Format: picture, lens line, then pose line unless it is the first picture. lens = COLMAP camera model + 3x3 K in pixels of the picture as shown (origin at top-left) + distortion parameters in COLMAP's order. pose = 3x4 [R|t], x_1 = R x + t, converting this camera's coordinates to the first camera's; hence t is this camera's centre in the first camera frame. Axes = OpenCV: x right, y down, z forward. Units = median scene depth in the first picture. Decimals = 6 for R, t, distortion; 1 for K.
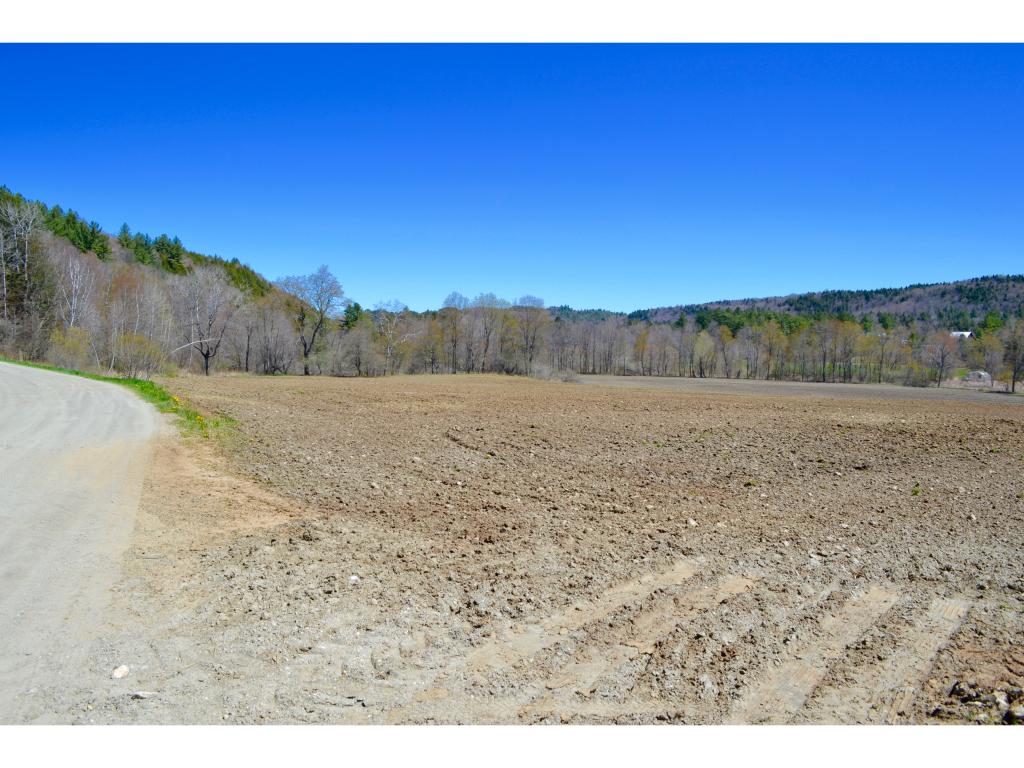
lens RADIAL K [[802.4, 0, 511.1], [0, 802.4, 383.6], [0, 0, 1]] dist [-0.004130, -0.010297]
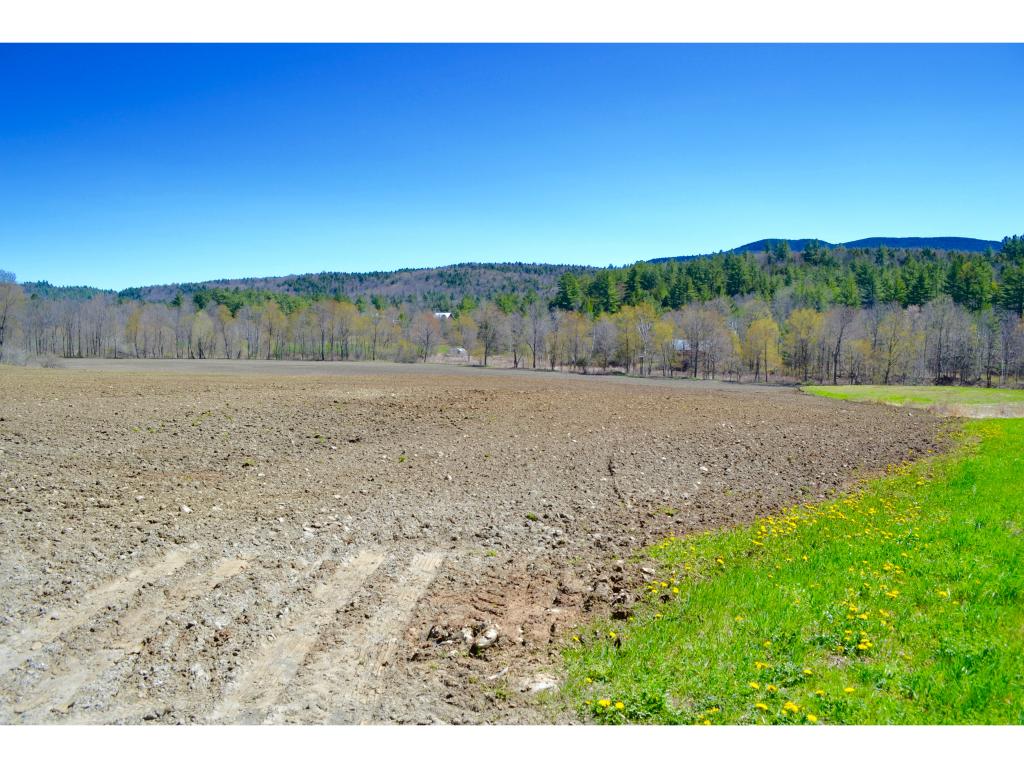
lens RADIAL K [[802.4, 0, 511.5], [0, 802.4, 383.5], [0, 0, 1]] dist [-0.004130, -0.010297]
pose [[0.881558, -0.035660, 0.470727, 0.123316], [0.026499, 0.999309, 0.026075, 0.007594], [-0.471332, -0.010513, 0.881893, -0.031262]]
